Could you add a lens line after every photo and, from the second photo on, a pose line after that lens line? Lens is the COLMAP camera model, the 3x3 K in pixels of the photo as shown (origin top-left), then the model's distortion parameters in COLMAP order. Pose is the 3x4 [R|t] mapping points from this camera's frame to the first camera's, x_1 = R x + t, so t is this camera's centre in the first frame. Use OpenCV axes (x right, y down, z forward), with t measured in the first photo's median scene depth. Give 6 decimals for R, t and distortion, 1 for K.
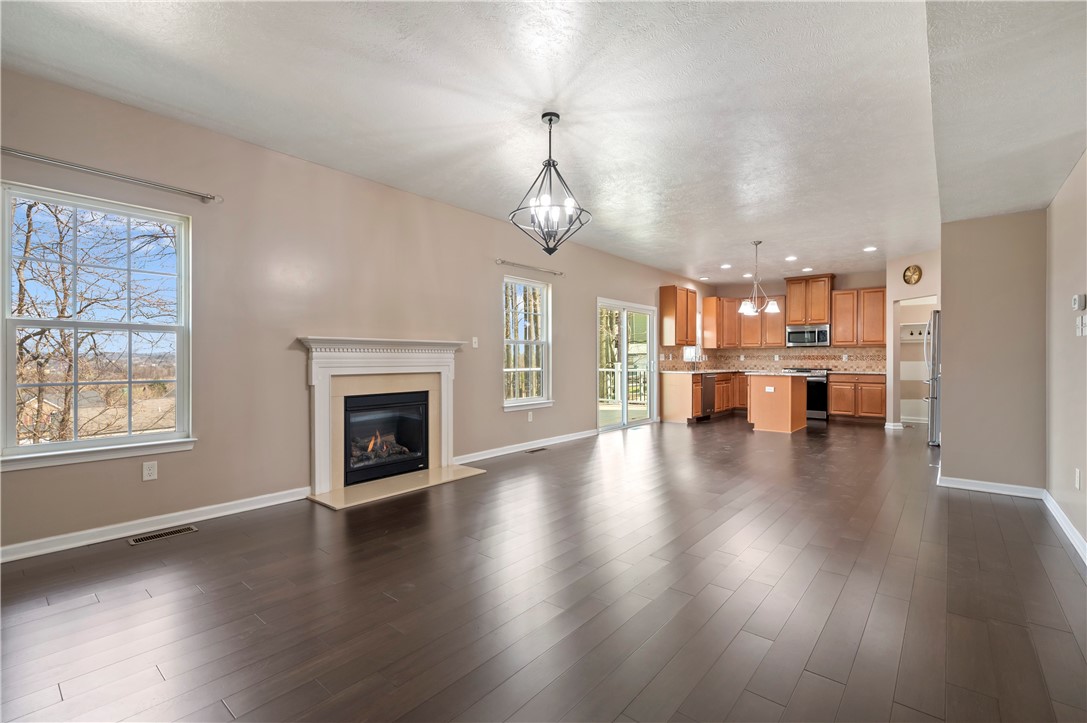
lens RADIAL K [[470.4, 0, 543.5], [0, 470.4, 361.5], [0, 0, 1]] dist [0.000947, 0.000009]
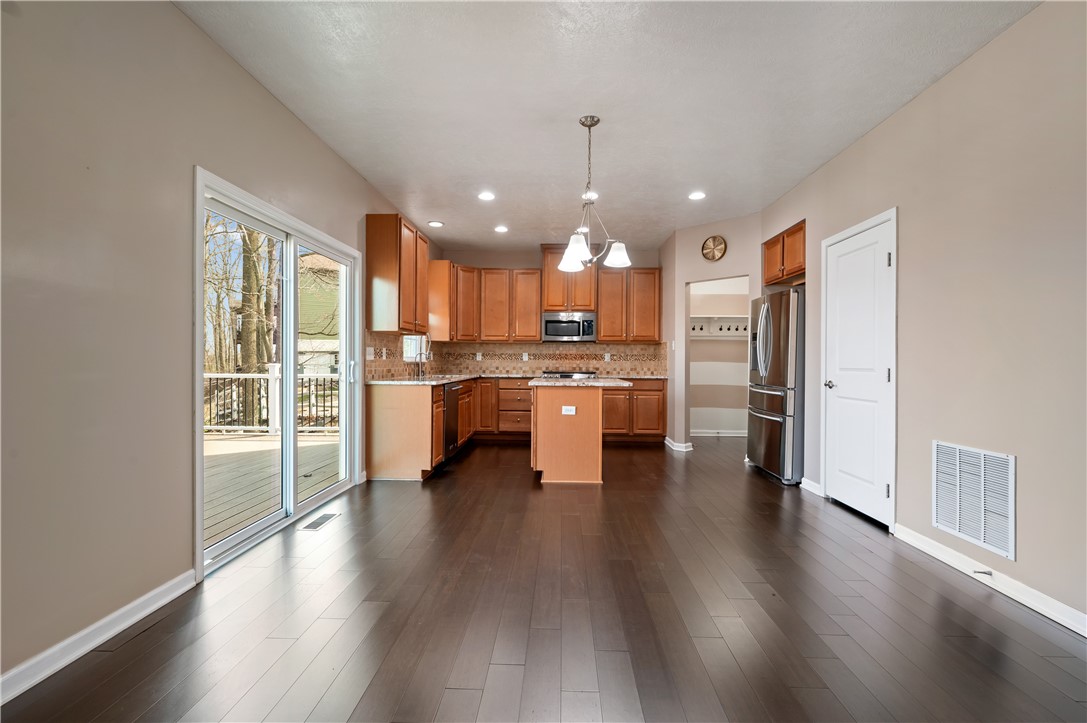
lens RADIAL K [[470.4, 0, 543.5], [0, 470.4, 361.5], [0, 0, 1]] dist [0.000947, 0.000009]
pose [[0.783307, 0.001138, 0.621634, 0.082257], [-0.001726, 0.999998, 0.000344, -0.001052], [-0.621633, -0.001343, 0.783307, 0.484868]]
